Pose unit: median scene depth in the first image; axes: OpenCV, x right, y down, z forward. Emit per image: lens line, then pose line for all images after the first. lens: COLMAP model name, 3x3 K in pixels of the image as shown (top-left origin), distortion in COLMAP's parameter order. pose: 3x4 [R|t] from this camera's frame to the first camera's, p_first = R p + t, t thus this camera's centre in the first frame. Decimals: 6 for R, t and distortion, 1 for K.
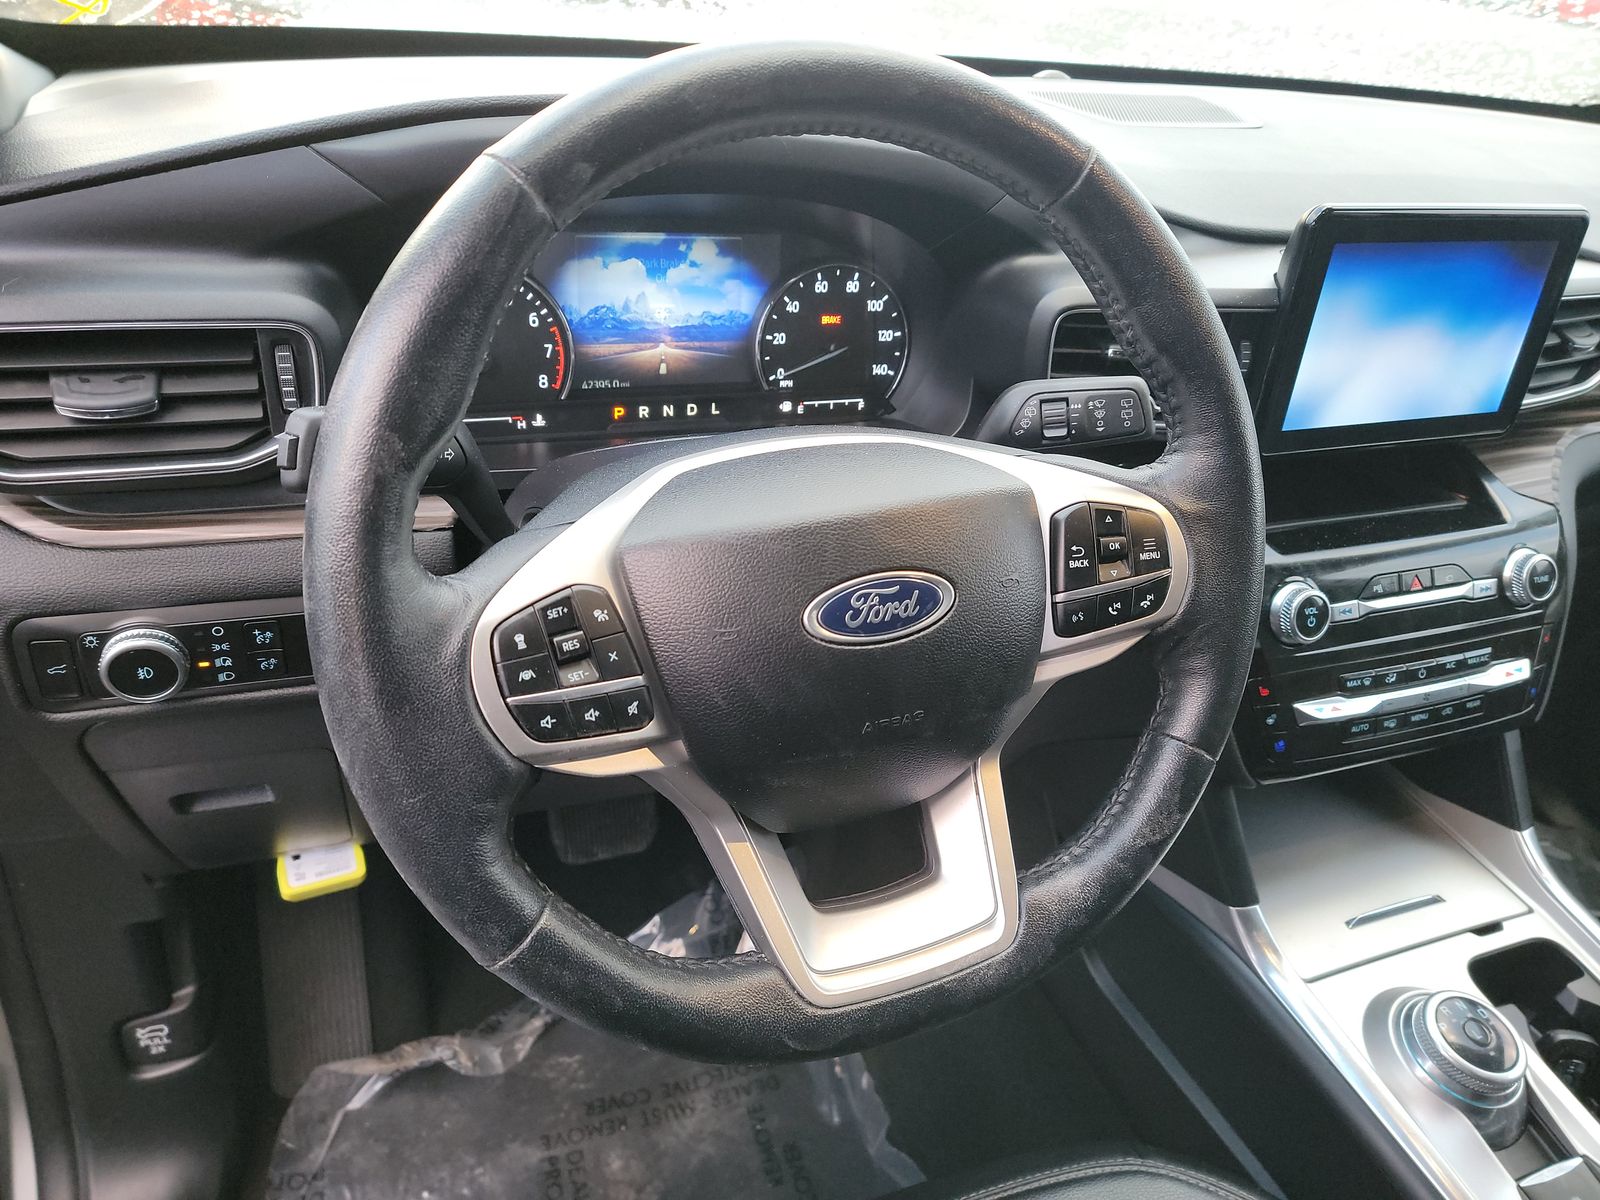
lens RADIAL K [[1124.1, 0, 802.0], [0, 1124.1, 586.5], [0, 0, 1]] dist [0.043448, -0.019864]
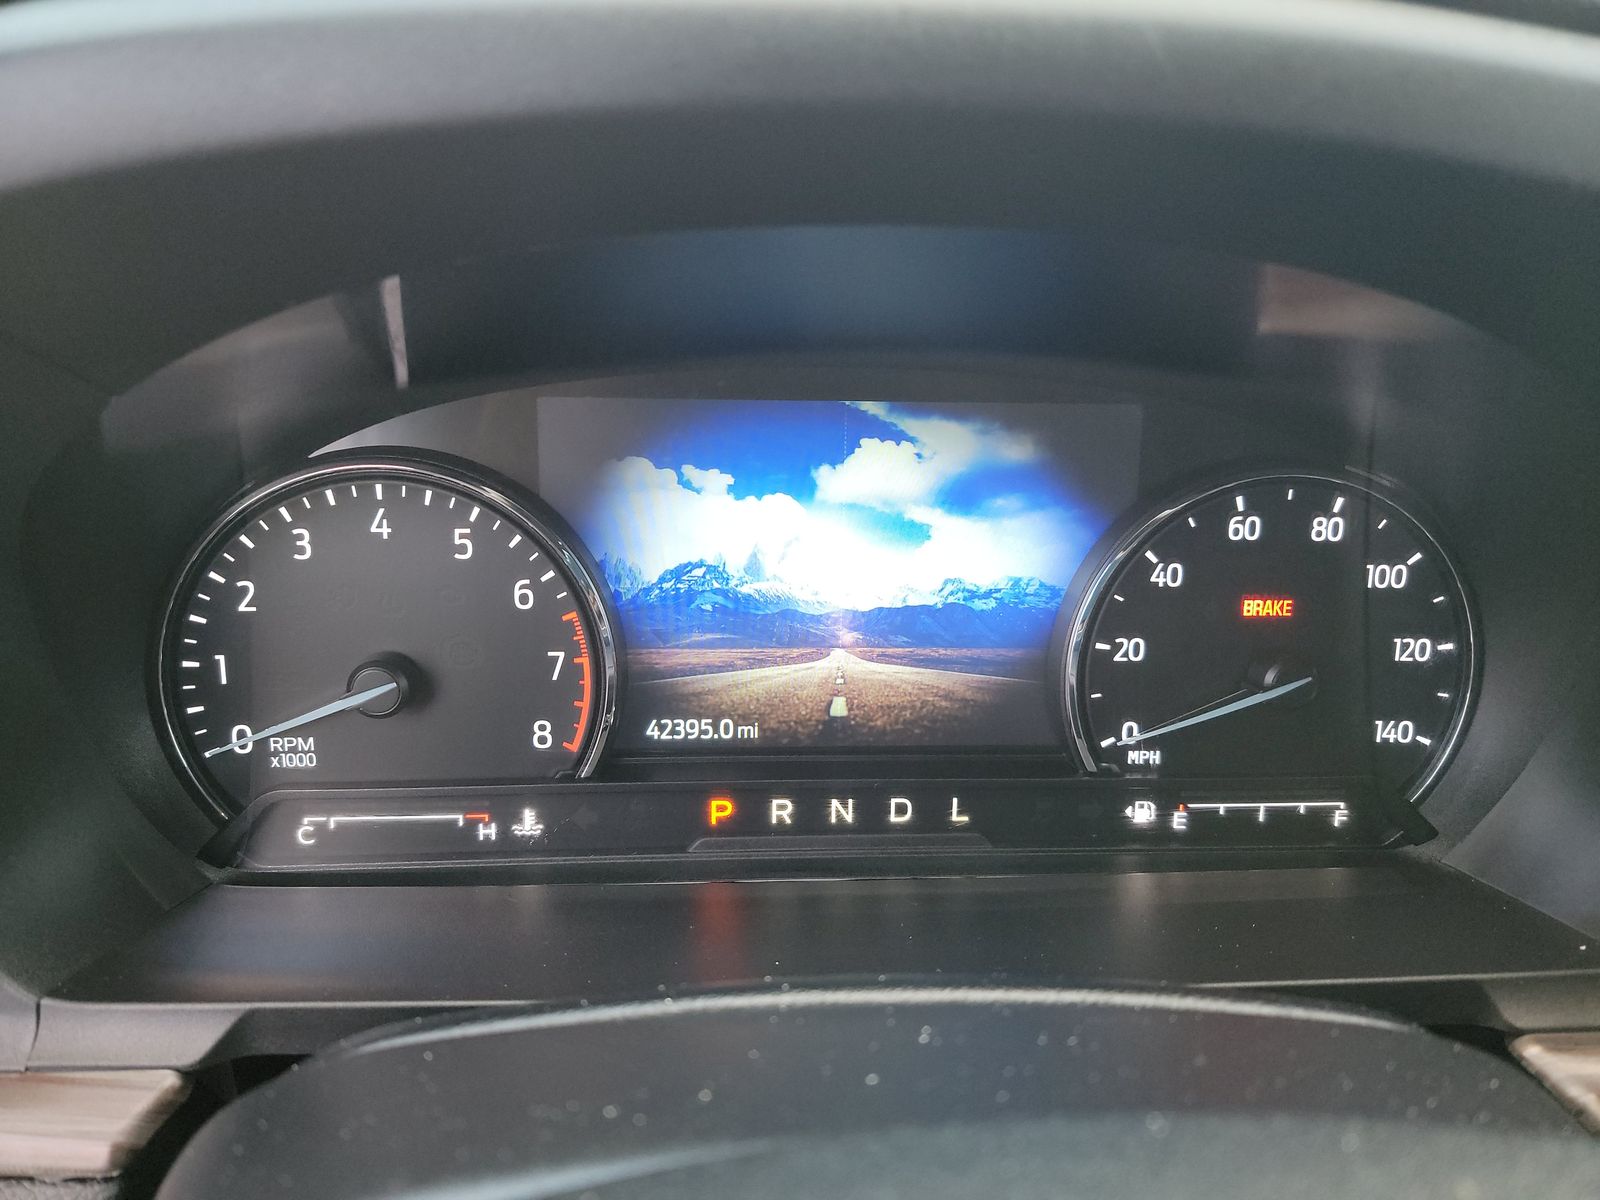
lens RADIAL K [[1124.1, 0, 791.0], [0, 1124.1, 594.9], [0, 0, 1]] dist [0.043448, -0.019864]
pose [[0.946851, 0.031589, -0.320117, -0.006026], [-0.096672, 0.977106, -0.189519, -0.151007], [0.306801, 0.210393, 0.928228, 0.582481]]
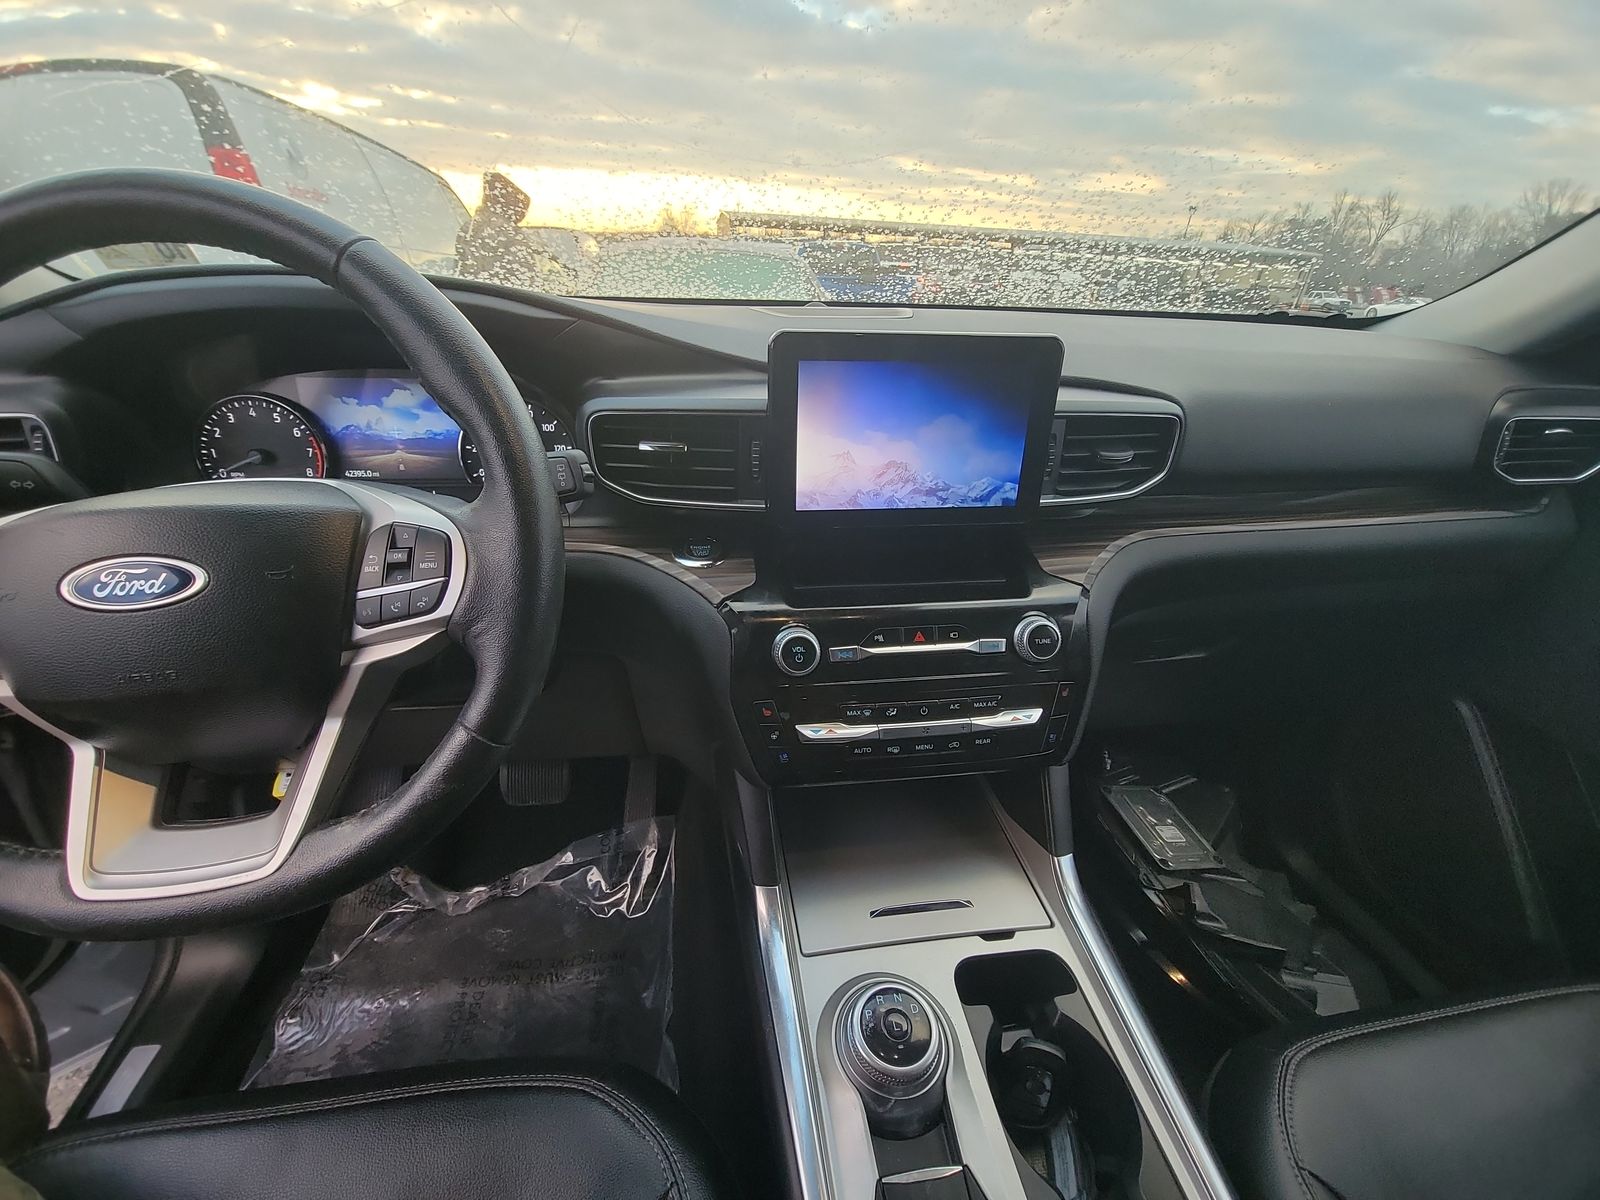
lens RADIAL K [[643.7, 0, 793.1], [0, 643.7, 608.2], [0, 0, 1]] dist [0.001227, -0.000694]
pose [[0.966783, 0.039978, -0.252455, 0.610382], [-0.063915, 0.994127, -0.087335, 0.038398], [0.247480, 0.100569, 0.963659, 0.301936]]
